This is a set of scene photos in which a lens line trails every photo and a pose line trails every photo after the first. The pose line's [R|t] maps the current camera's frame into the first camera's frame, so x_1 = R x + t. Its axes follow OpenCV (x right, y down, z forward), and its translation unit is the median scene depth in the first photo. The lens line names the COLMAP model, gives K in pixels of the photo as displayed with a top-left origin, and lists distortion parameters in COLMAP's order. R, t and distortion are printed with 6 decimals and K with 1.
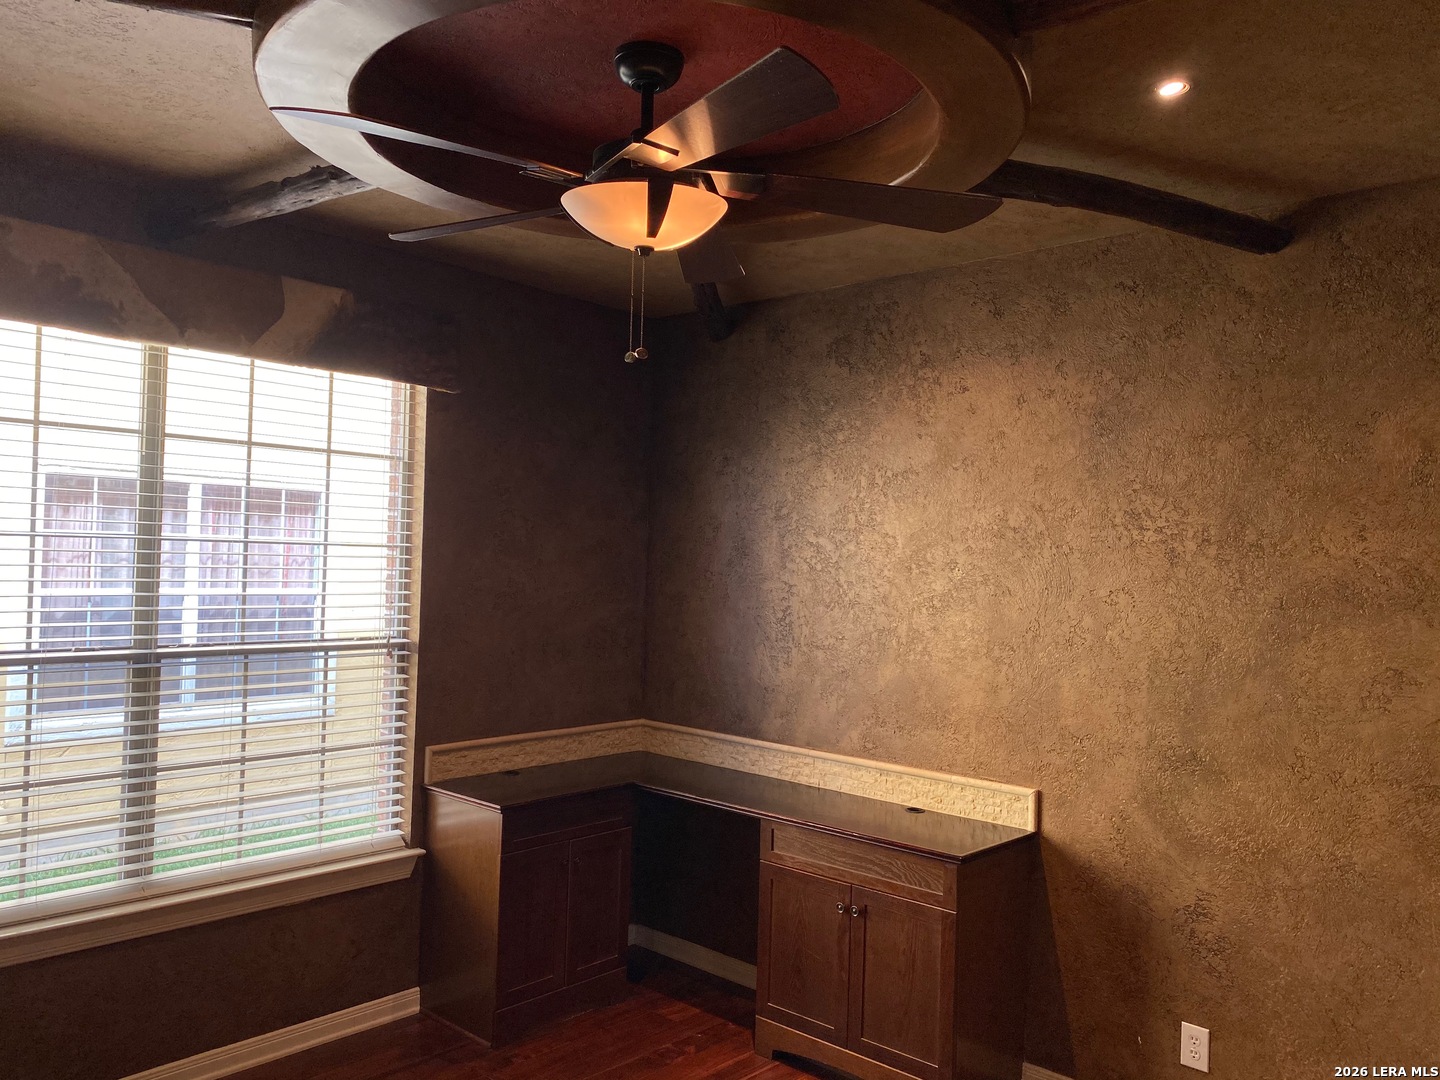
lens RADIAL K [[1108.6, 0, 750.6], [0, 1108.6, 541.3], [0, 0, 1]] dist [0.102686, -0.250623]
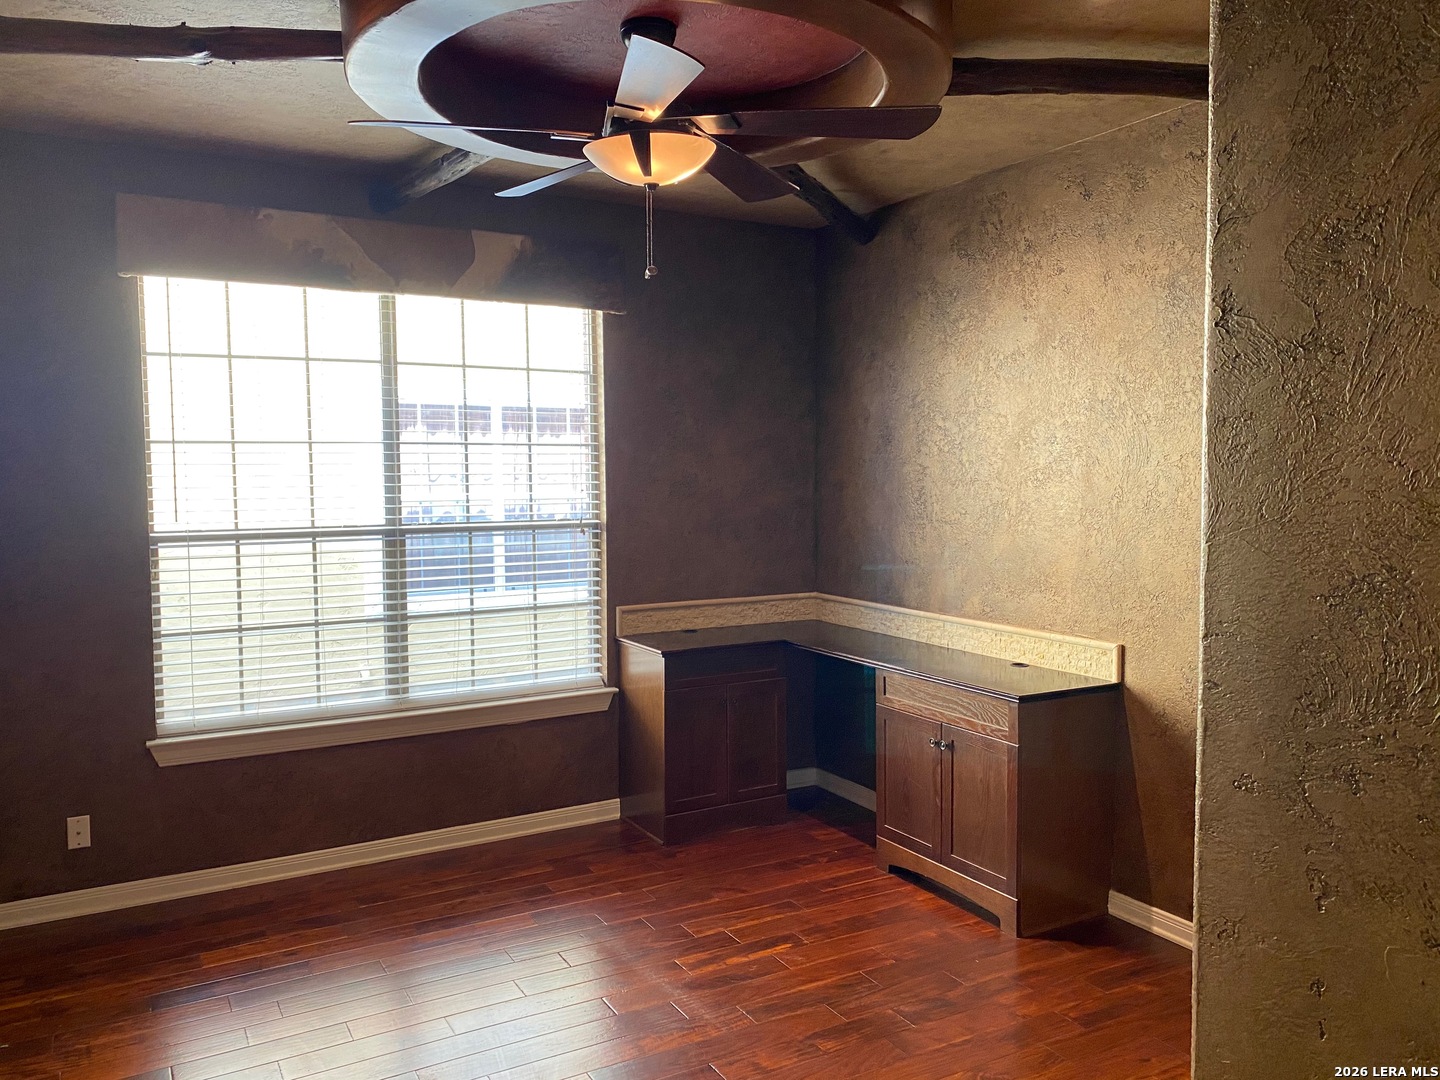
lens RADIAL K [[1097.2, 0, 720.0], [0, 1097.2, 540.0], [0, 0, 1]] dist [0.066080, -0.139011]
pose [[0.948301, -0.013611, -0.317082, 0.207954], [0.038478, 0.996641, 0.072297, 0.028102], [0.315032, -0.080761, 0.945639, -0.103992]]
